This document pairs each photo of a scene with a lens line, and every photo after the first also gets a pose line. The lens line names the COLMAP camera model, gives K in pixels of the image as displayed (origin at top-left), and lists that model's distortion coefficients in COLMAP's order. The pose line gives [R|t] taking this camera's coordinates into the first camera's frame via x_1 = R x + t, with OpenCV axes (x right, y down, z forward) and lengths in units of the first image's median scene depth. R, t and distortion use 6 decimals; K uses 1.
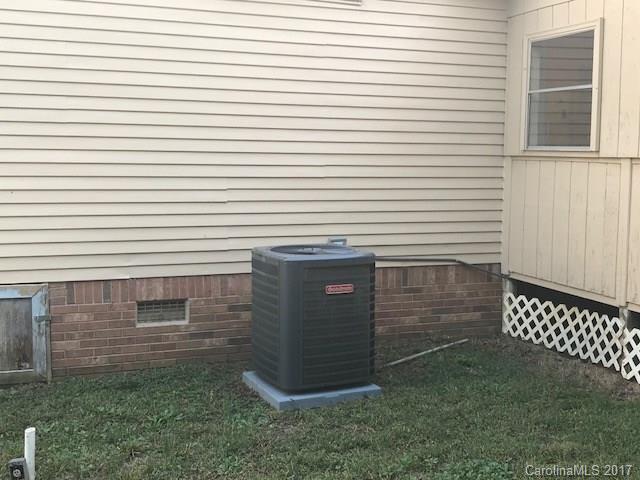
lens RADIAL K [[819.3, 0, 320.0], [0, 819.3, 240.0], [0, 0, 1]] dist [0.045481, -0.014458]
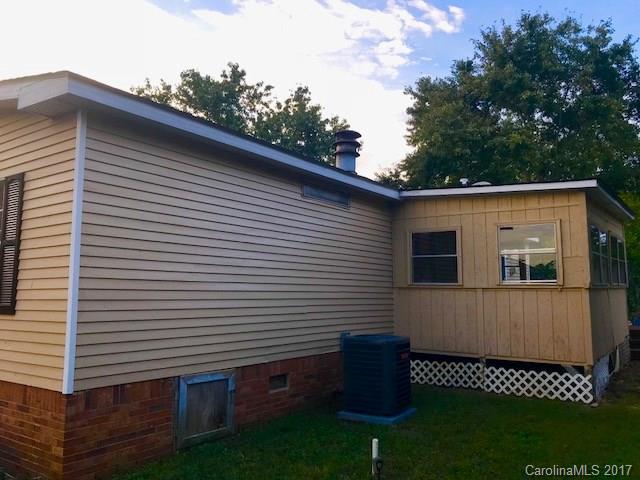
lens RADIAL K [[543.5, 0, 303.0], [0, 543.5, 226.0], [0, 0, 1]] dist [0.069660, -0.143240]
pose [[0.833849, 0.061437, 0.548563, -0.803380], [0.061029, 0.977433, -0.202236, 0.005855], [-0.548608, 0.202112, 0.811283, 0.024163]]
